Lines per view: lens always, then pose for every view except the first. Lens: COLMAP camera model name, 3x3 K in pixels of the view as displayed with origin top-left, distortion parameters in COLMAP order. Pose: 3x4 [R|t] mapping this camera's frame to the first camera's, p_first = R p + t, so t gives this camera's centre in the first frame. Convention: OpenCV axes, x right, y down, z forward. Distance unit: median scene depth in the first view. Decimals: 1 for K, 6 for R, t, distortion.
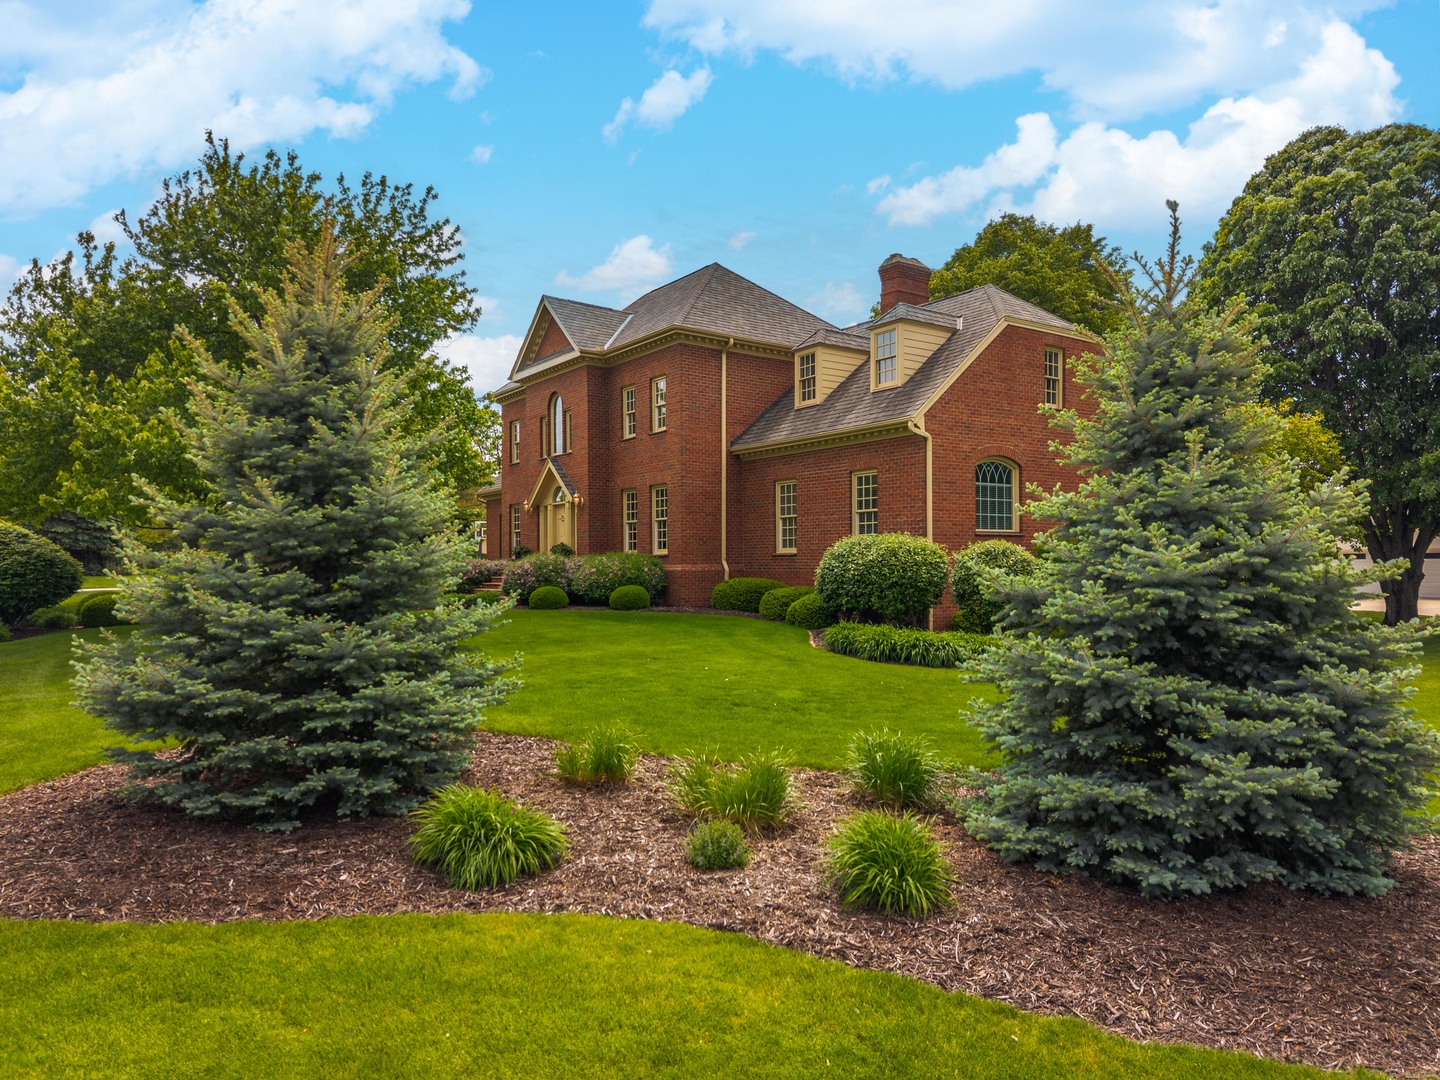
lens RADIAL K [[984.0, 0, 720.0], [0, 984.0, 540.0], [0, 0, 1]] dist [0.004034, -0.000986]
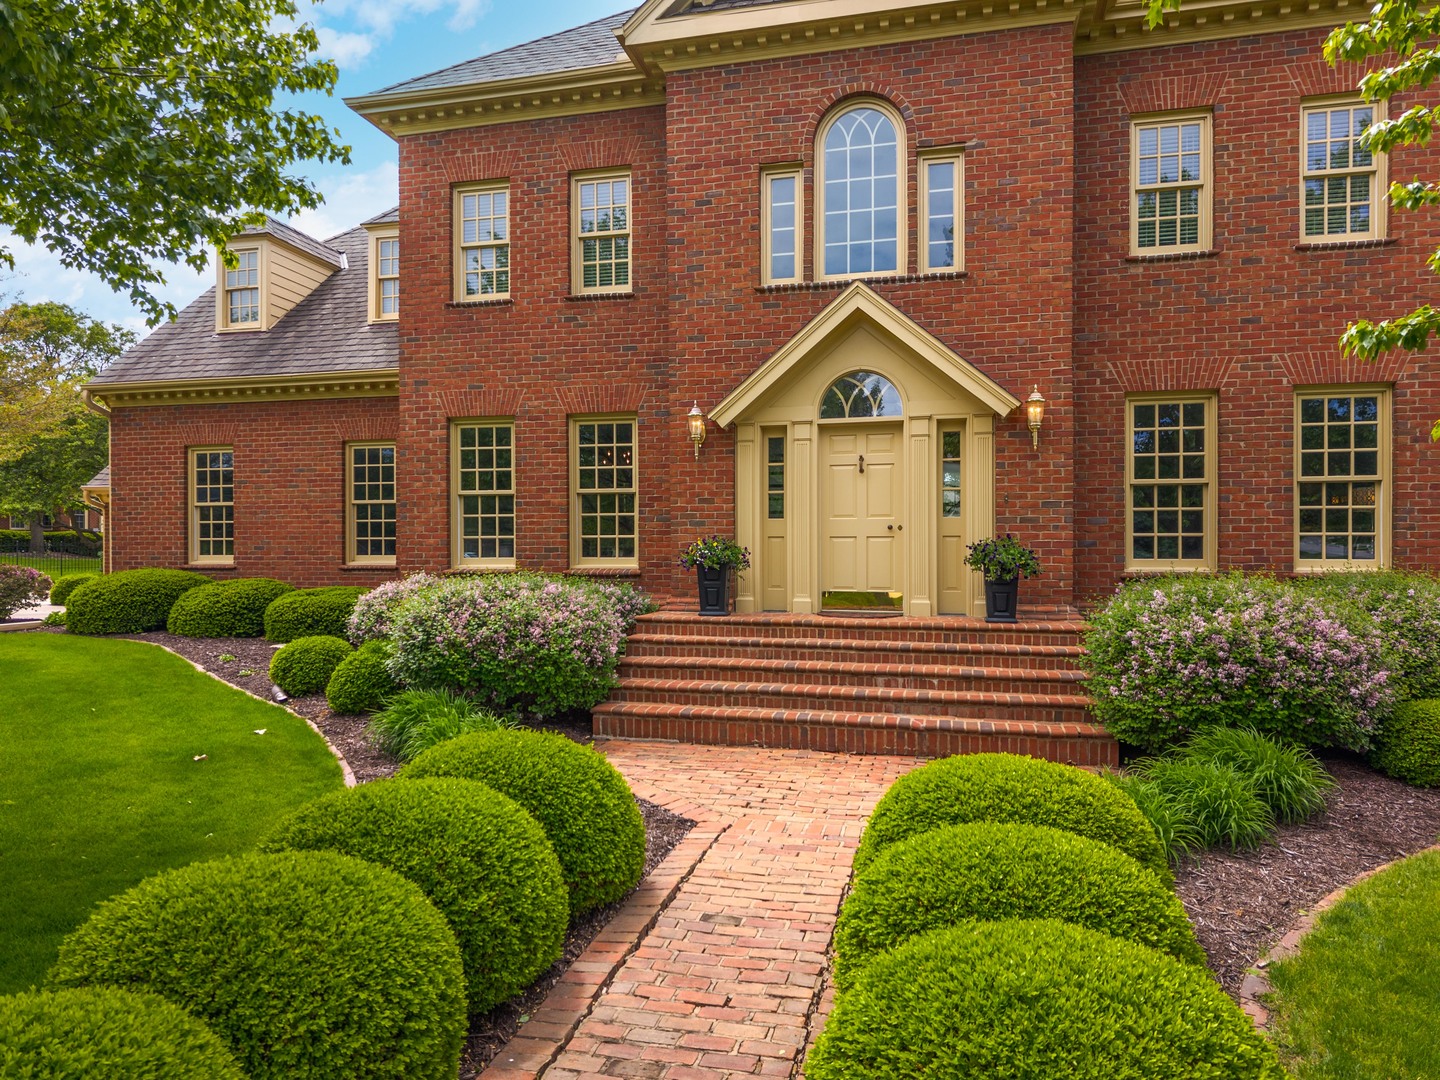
lens RADIAL K [[984.0, 0, 720.0], [0, 984.0, 540.0], [0, 0, 1]] dist [0.004034, -0.000986]
pose [[0.645282, -0.014810, 0.763801, -0.155864], [0.018848, 0.999816, 0.003462, 0.000099], [-0.763712, 0.012162, 0.645442, 0.283714]]
